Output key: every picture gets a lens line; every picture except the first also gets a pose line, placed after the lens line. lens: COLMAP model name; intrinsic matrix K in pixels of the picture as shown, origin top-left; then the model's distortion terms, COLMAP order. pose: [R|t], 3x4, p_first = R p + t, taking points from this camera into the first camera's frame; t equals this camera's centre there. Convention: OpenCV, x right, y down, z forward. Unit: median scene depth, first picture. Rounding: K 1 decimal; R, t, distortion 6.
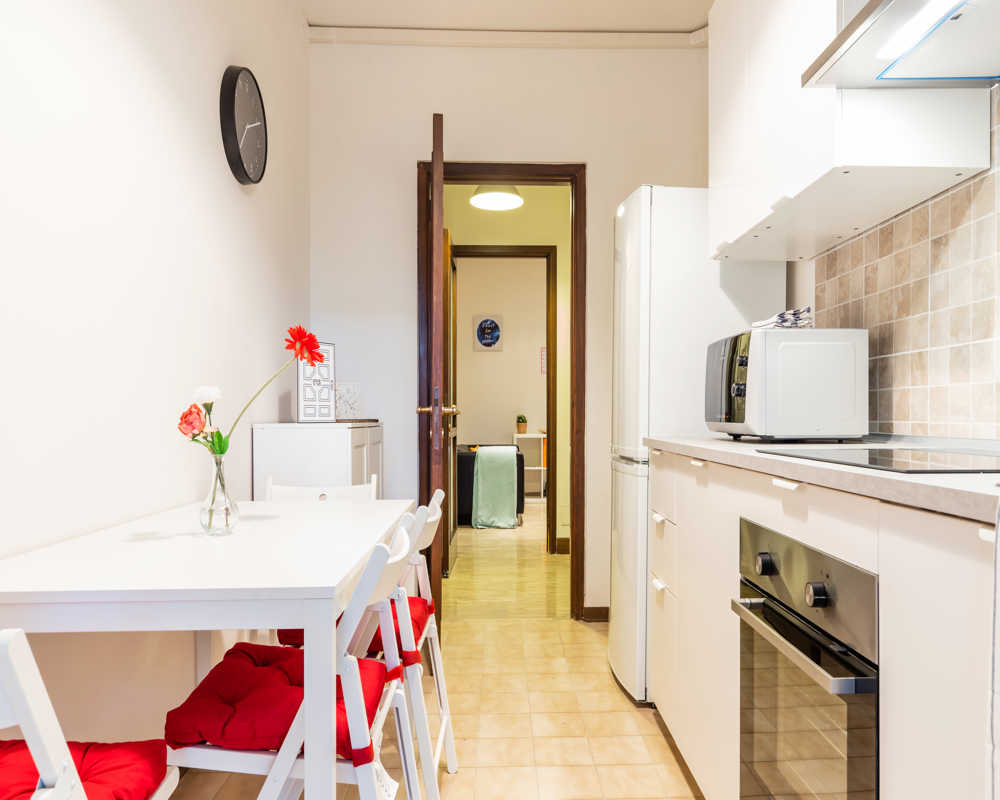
lens RADIAL K [[692.0, 0, 501.0], [0, 692.0, 423.8], [0, 0, 1]] dist [-0.001415, -0.004027]
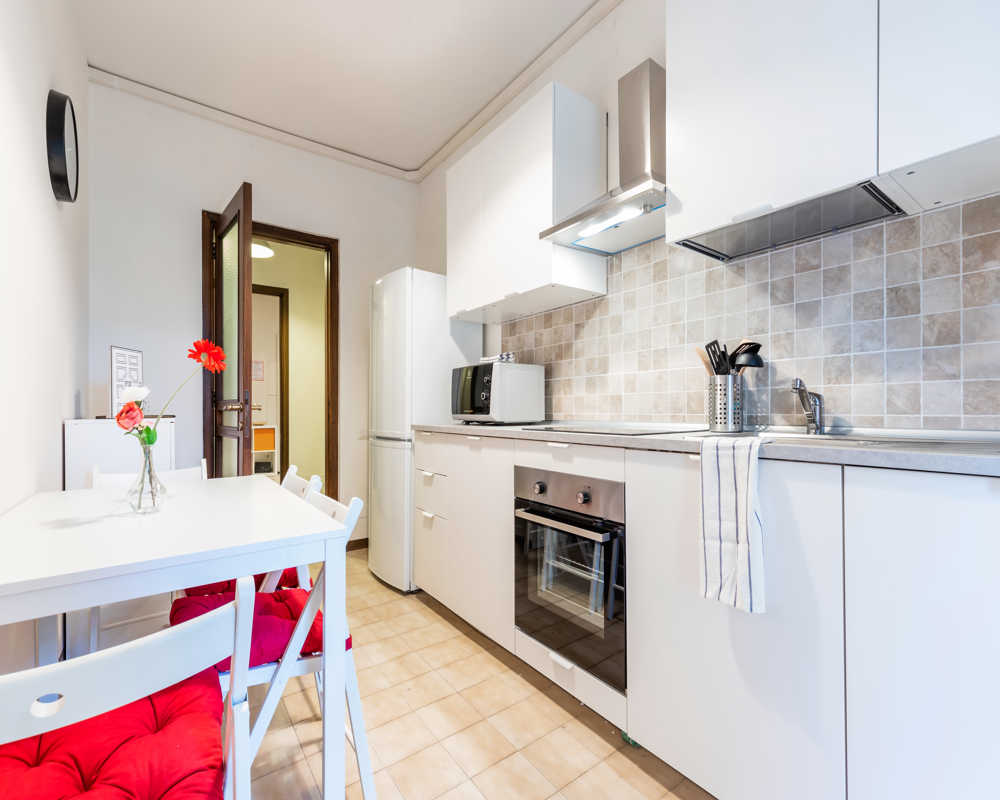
lens RADIAL K [[463.3, 0, 497.6], [0, 463.3, 414.6], [0, 0, 1]] dist [0.001062, 0.000217]
pose [[0.821314, -0.008405, 0.570414, -0.311071], [0.011468, 0.999933, -0.001778, 0.001089], [-0.570360, 0.008002, 0.821356, 0.009418]]
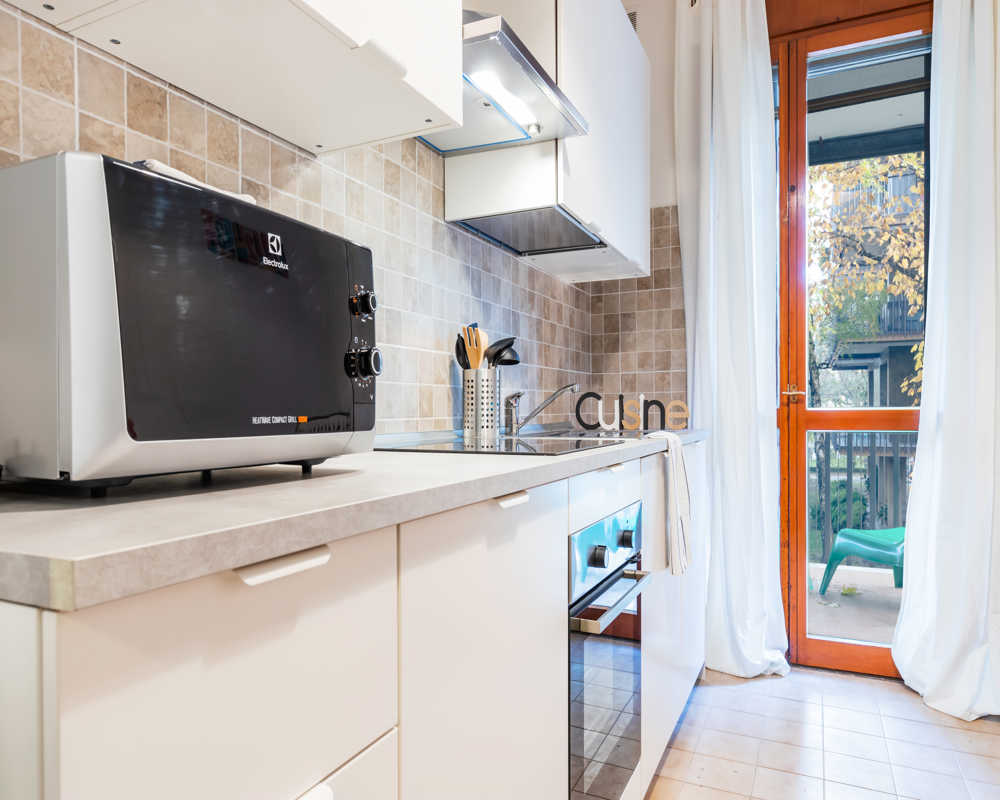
lens RADIAL K [[655.4, 0, 497.3], [0, 655.4, 413.2], [0, 0, 1]] dist [0.002739, -0.004174]
pose [[-0.878961, 0.001360, 0.476892, 0.082622], [0.009390, 0.999851, 0.014455, -0.019200], [-0.476801, 0.017184, -0.878843, 1.505798]]
